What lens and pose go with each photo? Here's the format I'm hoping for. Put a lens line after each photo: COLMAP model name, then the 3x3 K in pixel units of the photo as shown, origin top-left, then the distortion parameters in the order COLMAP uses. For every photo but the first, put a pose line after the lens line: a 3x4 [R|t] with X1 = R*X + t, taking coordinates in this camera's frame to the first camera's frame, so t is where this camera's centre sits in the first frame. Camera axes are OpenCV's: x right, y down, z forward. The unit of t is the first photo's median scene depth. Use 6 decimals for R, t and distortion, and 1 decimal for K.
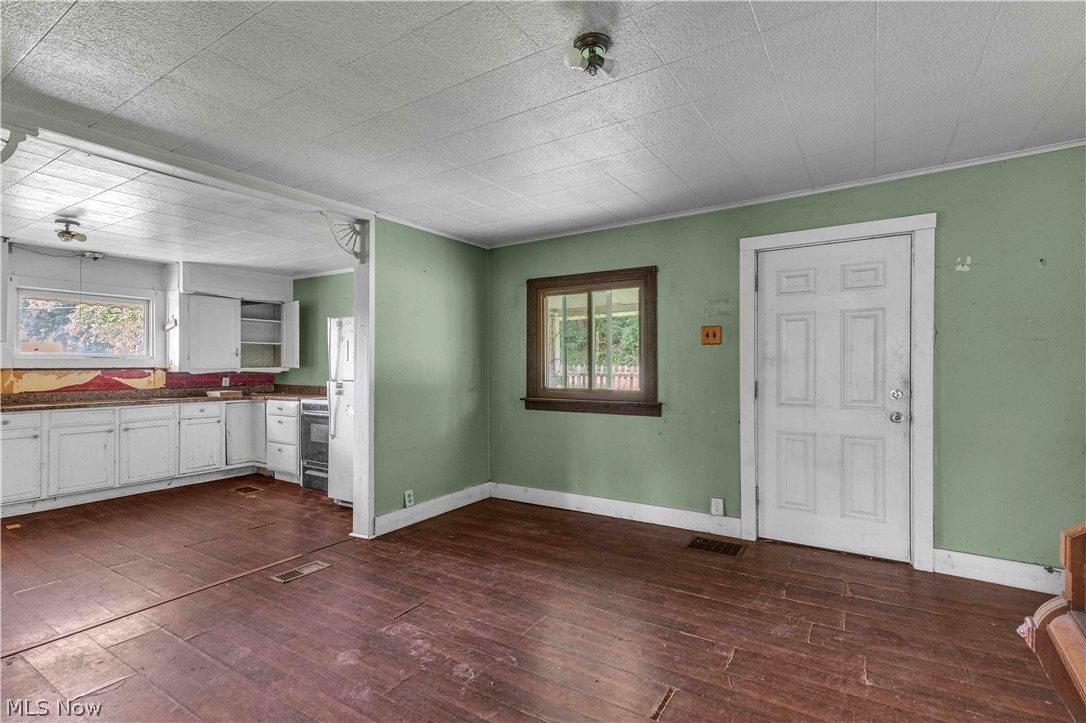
lens RADIAL K [[479.6, 0, 543.0], [0, 479.6, 361.5], [0, 0, 1]] dist [0.001275, 0.000081]
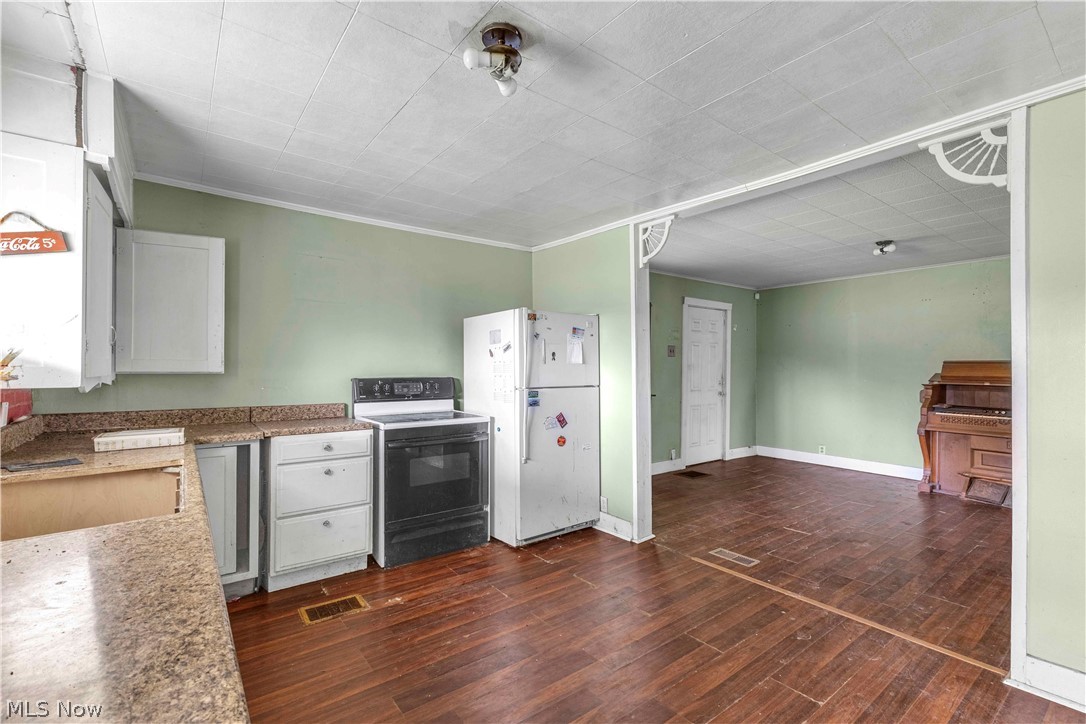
lens RADIAL K [[479.6, 0, 543.0], [0, 479.6, 362.0], [0, 0, 1]] dist [0.001275, 0.000081]
pose [[0.372344, 0.014340, 0.927984, -1.006160], [-0.012023, 0.999871, -0.010627, 0.004232], [-0.928017, -0.007200, 0.372469, 0.595254]]
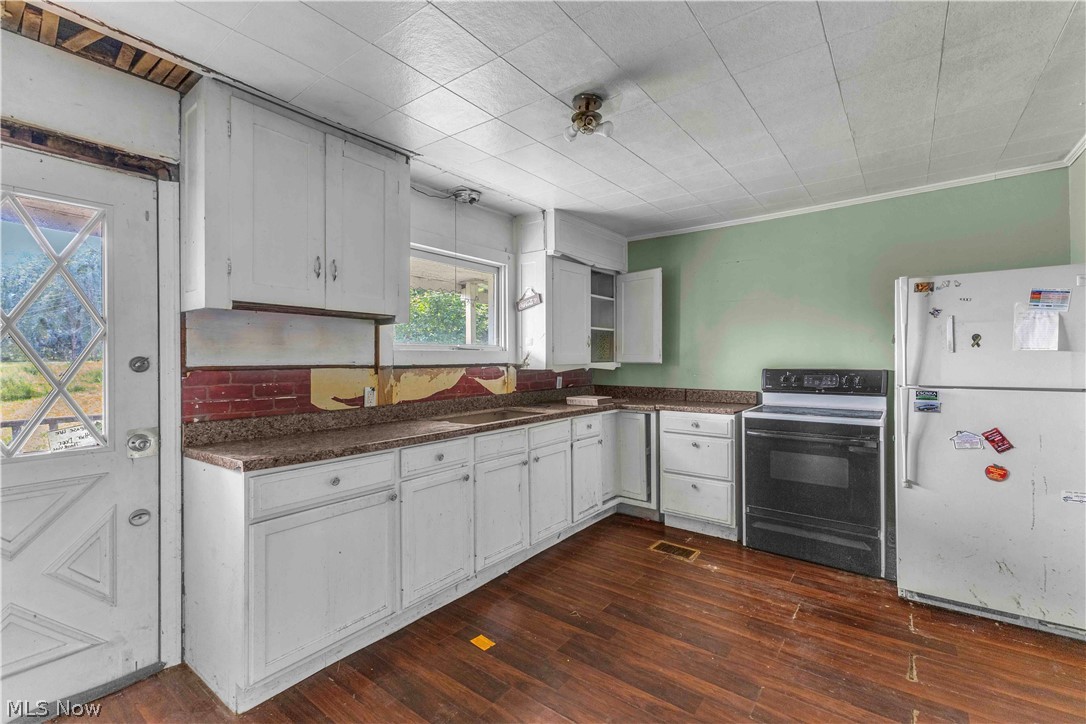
lens RADIAL K [[486.5, 0, 544.5], [0, 486.5, 356.3], [0, 0, 1]] dist [0.023744, -0.000093]
pose [[0.992113, -0.003600, -0.125294, -0.699015], [0.004179, 0.999982, 0.004355, -0.000327], [0.125276, -0.004844, 0.992110, 0.315545]]
